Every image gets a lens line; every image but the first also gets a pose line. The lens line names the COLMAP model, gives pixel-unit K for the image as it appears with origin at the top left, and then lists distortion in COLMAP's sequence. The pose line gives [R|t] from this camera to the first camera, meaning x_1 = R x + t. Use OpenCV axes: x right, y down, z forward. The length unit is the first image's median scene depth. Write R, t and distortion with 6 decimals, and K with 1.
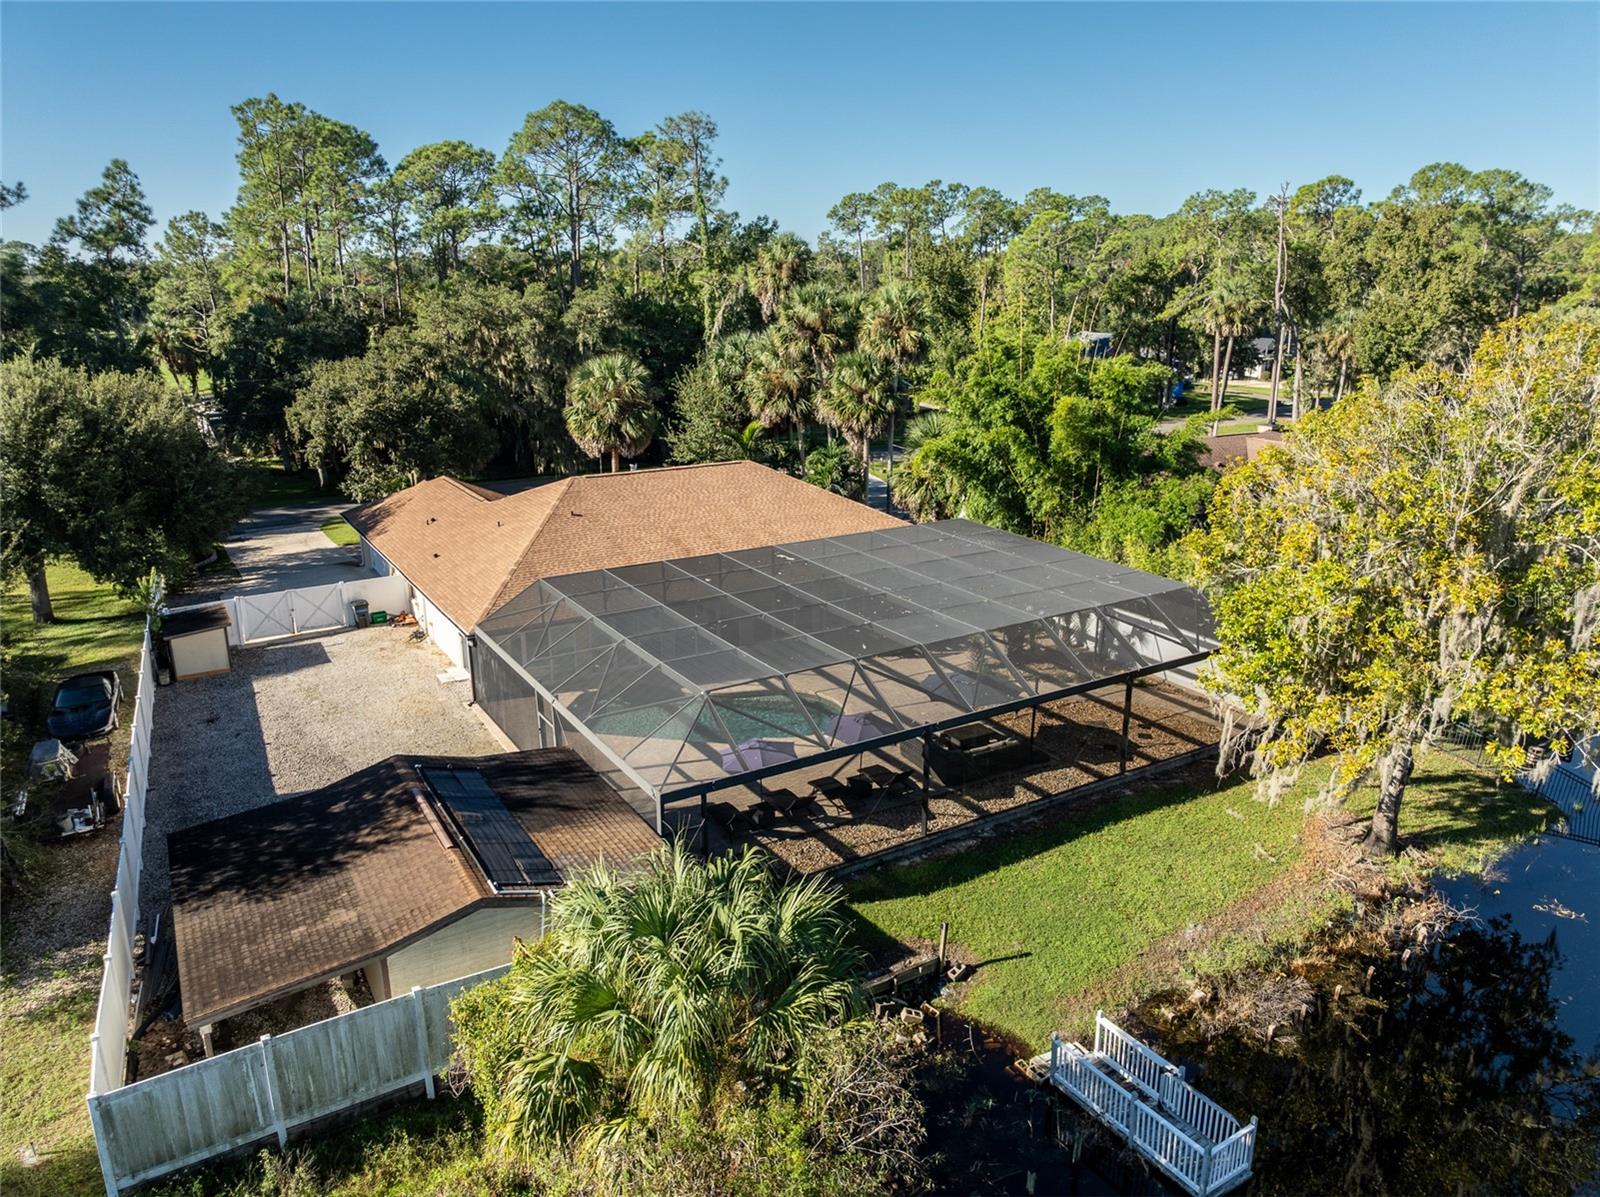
lens RADIAL K [[1130.8, 0, 801.5], [0, 1130.8, 599.2], [0, 0, 1]] dist [-0.045078, 0.002300]
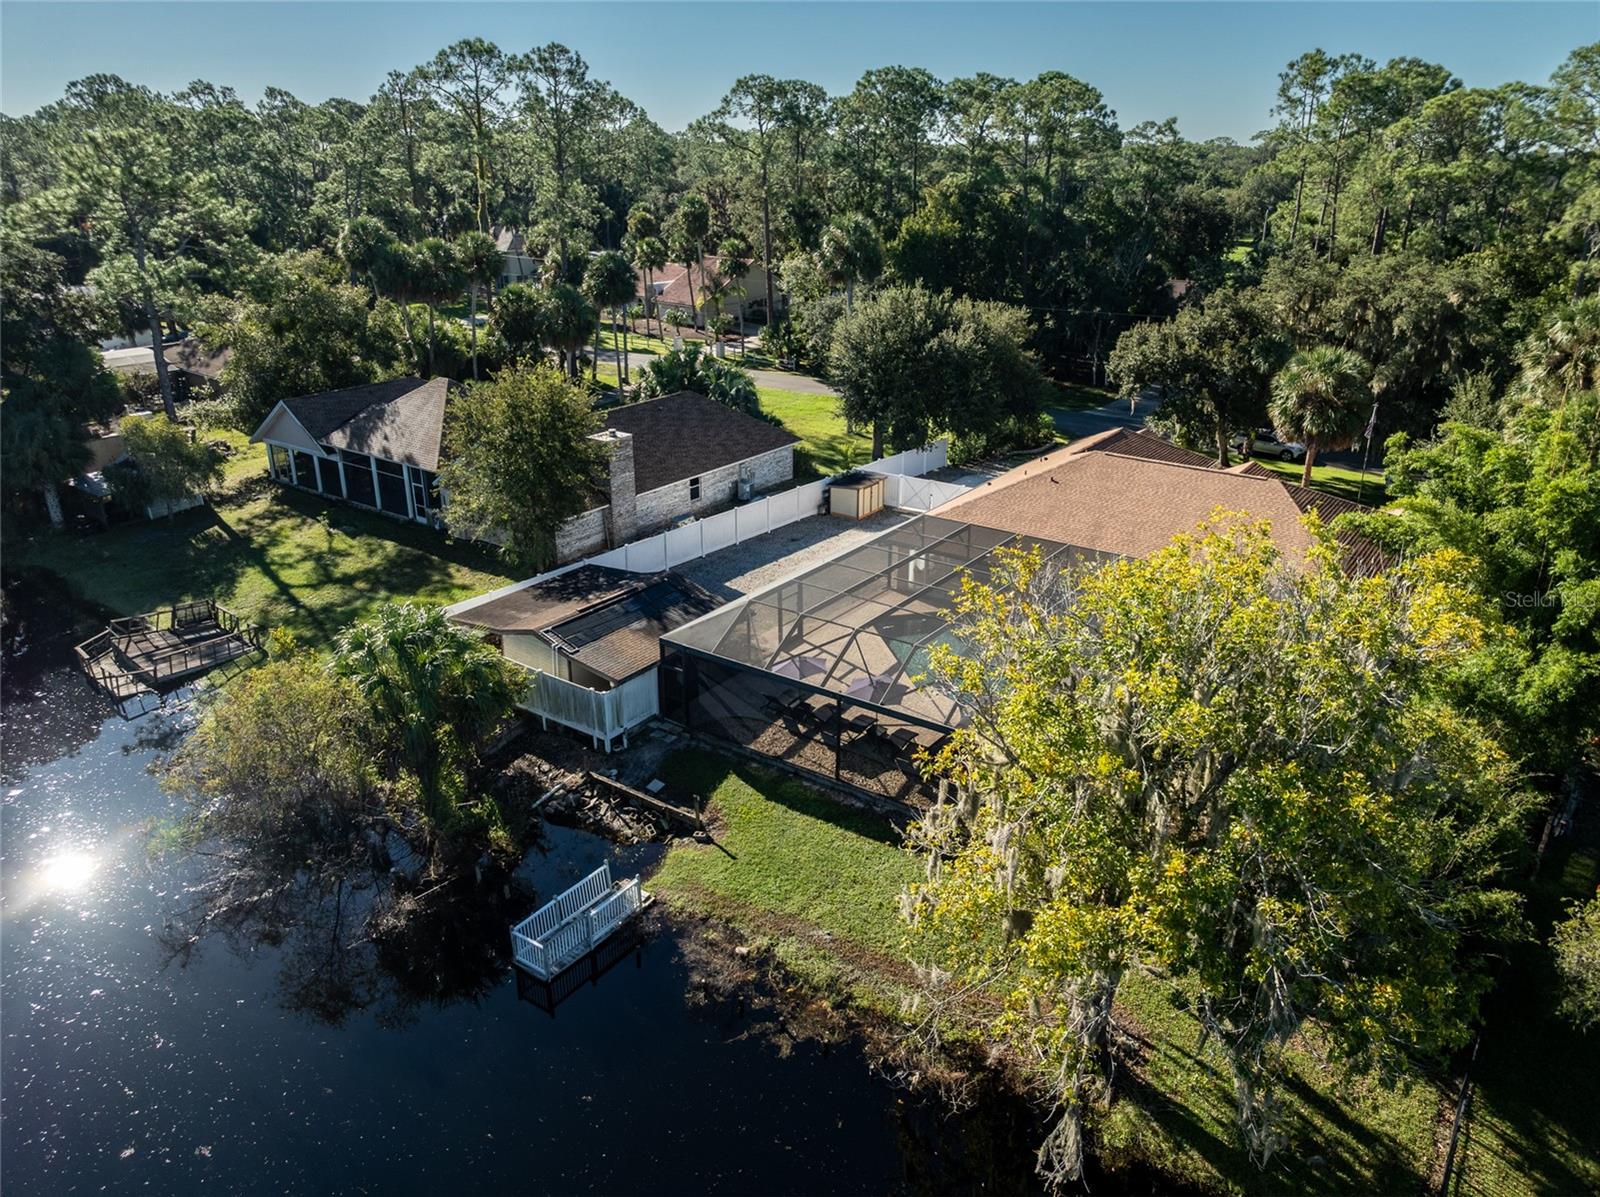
lens RADIAL K [[1130.8, 0, 798.1], [0, 1130.8, 597.6], [0, 0, 1]] dist [-0.045078, 0.002300]
pose [[0.374632, 0.330513, -0.866263, 1.200117], [-0.262557, 0.933879, 0.242763, -0.290948], [0.889222, 0.136497, 0.436639, 0.422115]]
